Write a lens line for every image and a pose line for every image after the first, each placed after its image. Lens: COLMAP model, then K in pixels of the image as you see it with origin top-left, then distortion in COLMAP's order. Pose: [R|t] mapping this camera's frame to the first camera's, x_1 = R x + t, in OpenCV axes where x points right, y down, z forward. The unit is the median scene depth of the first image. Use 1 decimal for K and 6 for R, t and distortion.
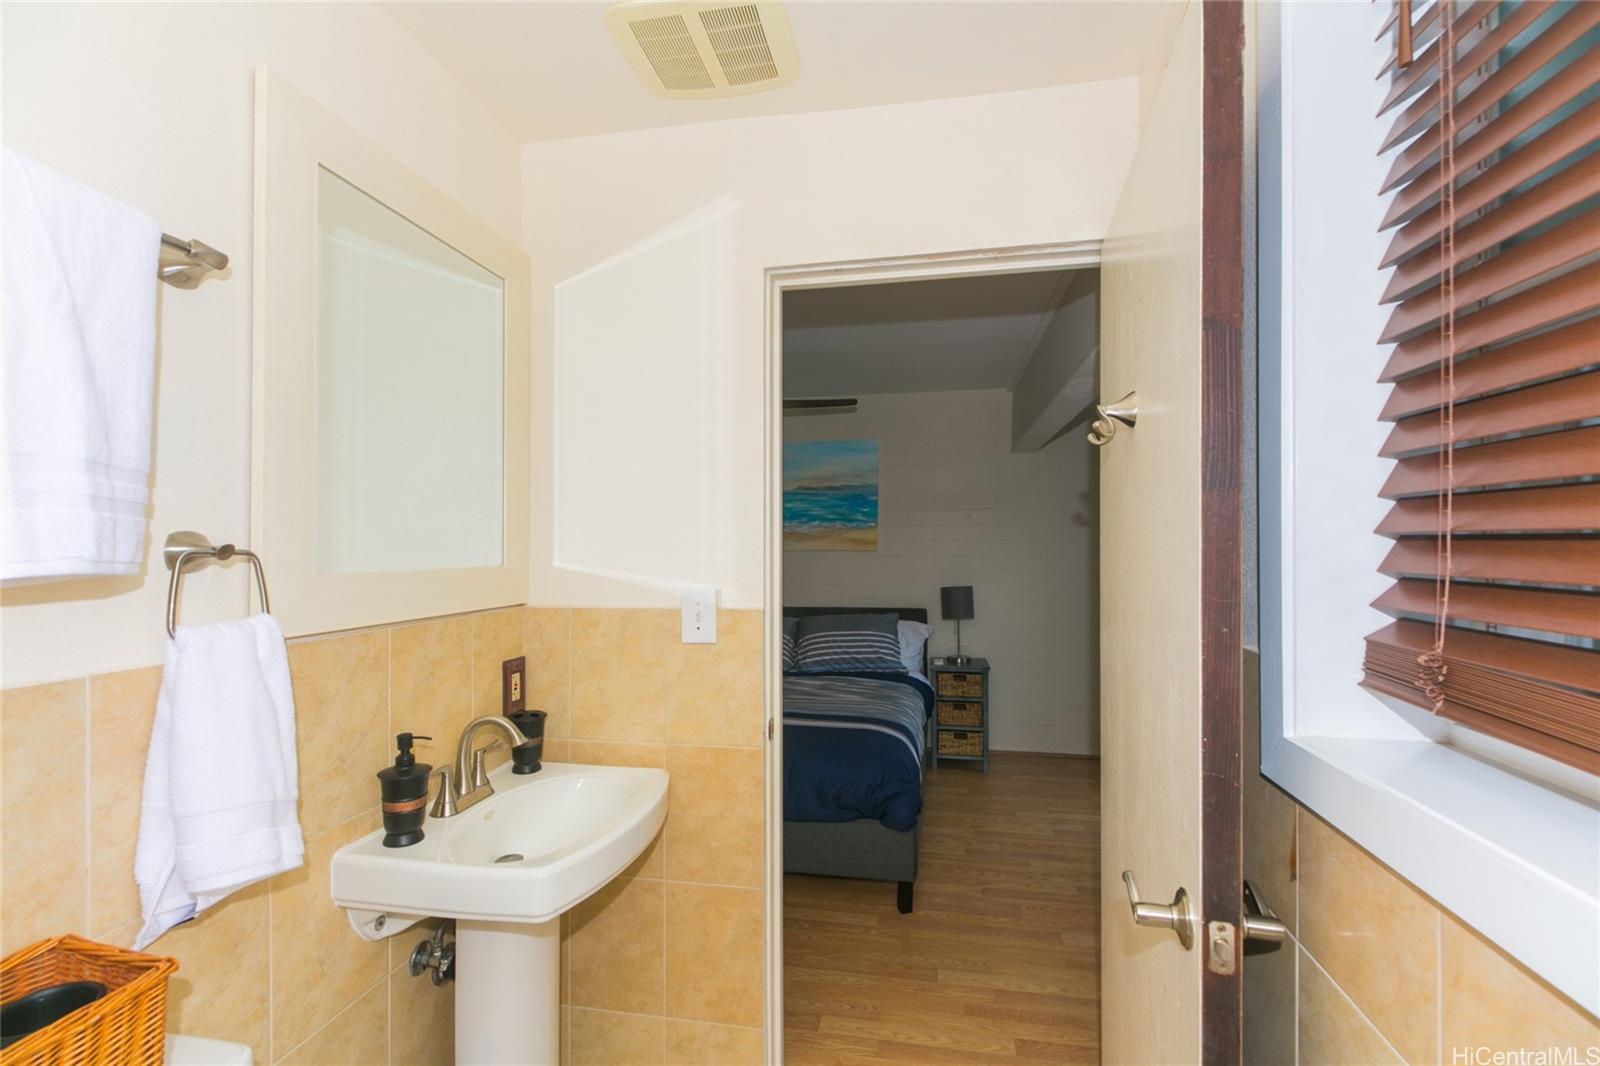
lens RADIAL K [[712.7, 0, 806.2], [0, 712.7, 545.4], [0, 0, 1]] dist [-0.000927, -0.000242]
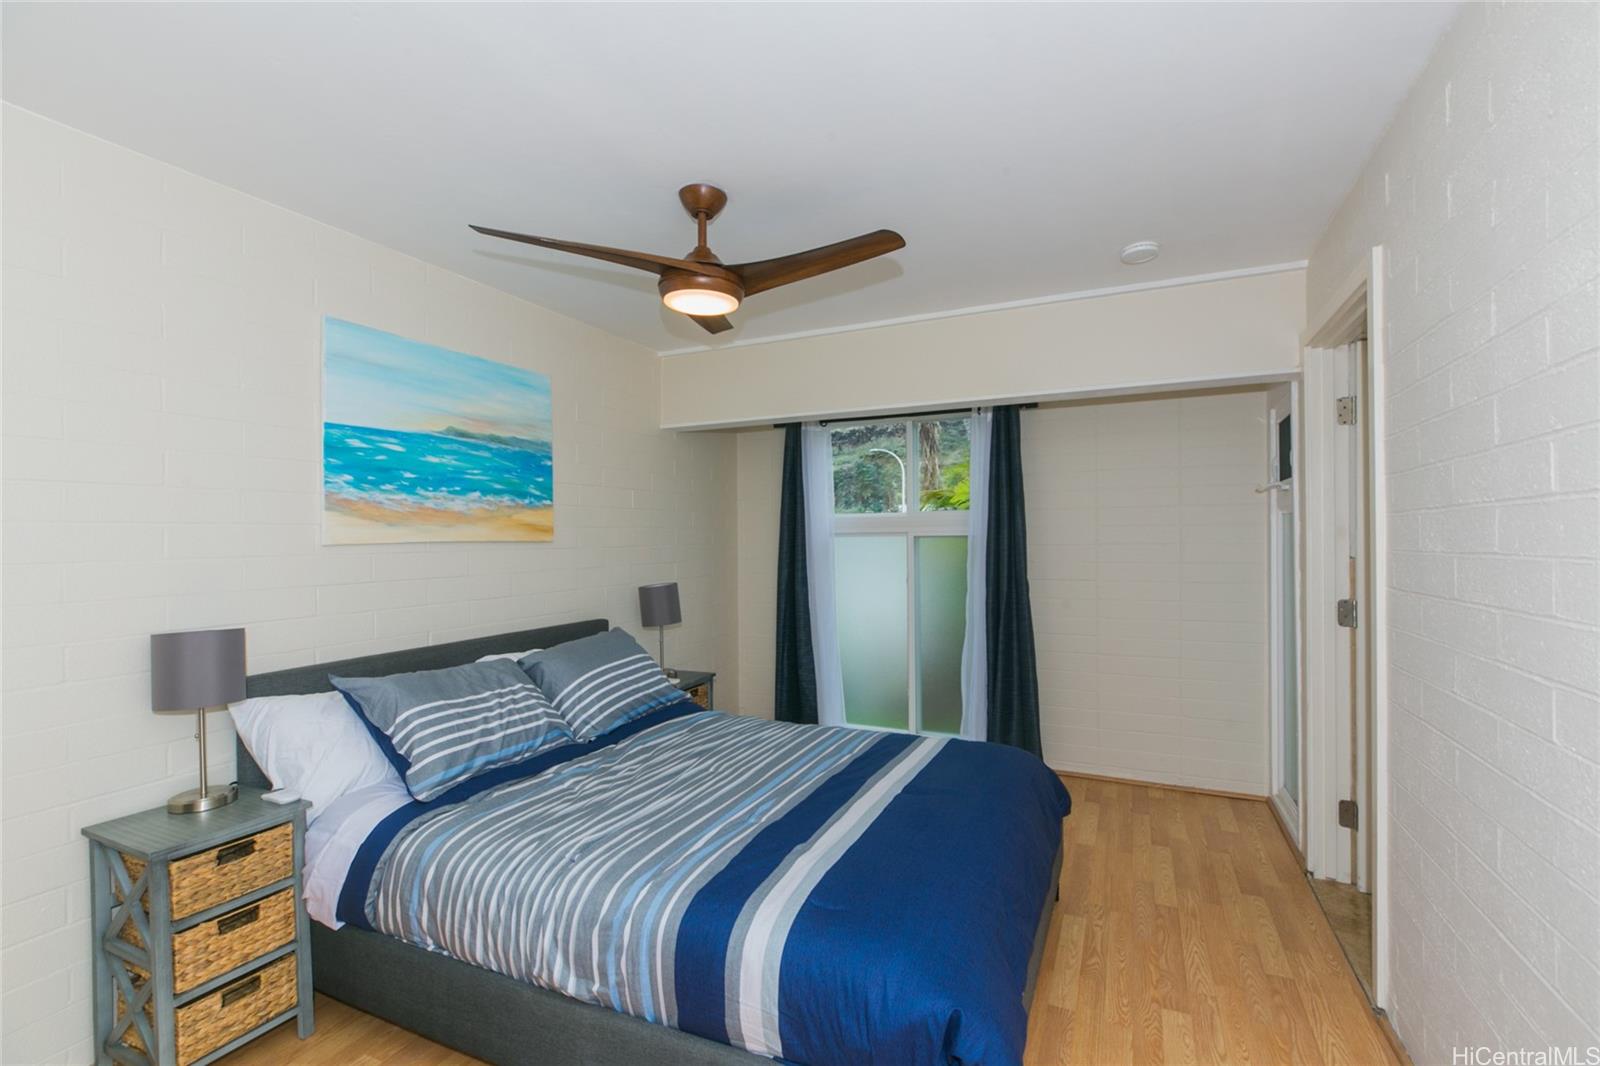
lens RADIAL K [[712.7, 0, 806.2], [0, 712.7, 545.4], [0, 0, 1]] dist [-0.000927, -0.000242]
pose [[0.246281, -0.008819, 0.969158, -0.486253], [0.012116, 0.999908, 0.006020, 0.008981], [-0.969123, 0.010259, 0.246365, 0.605252]]
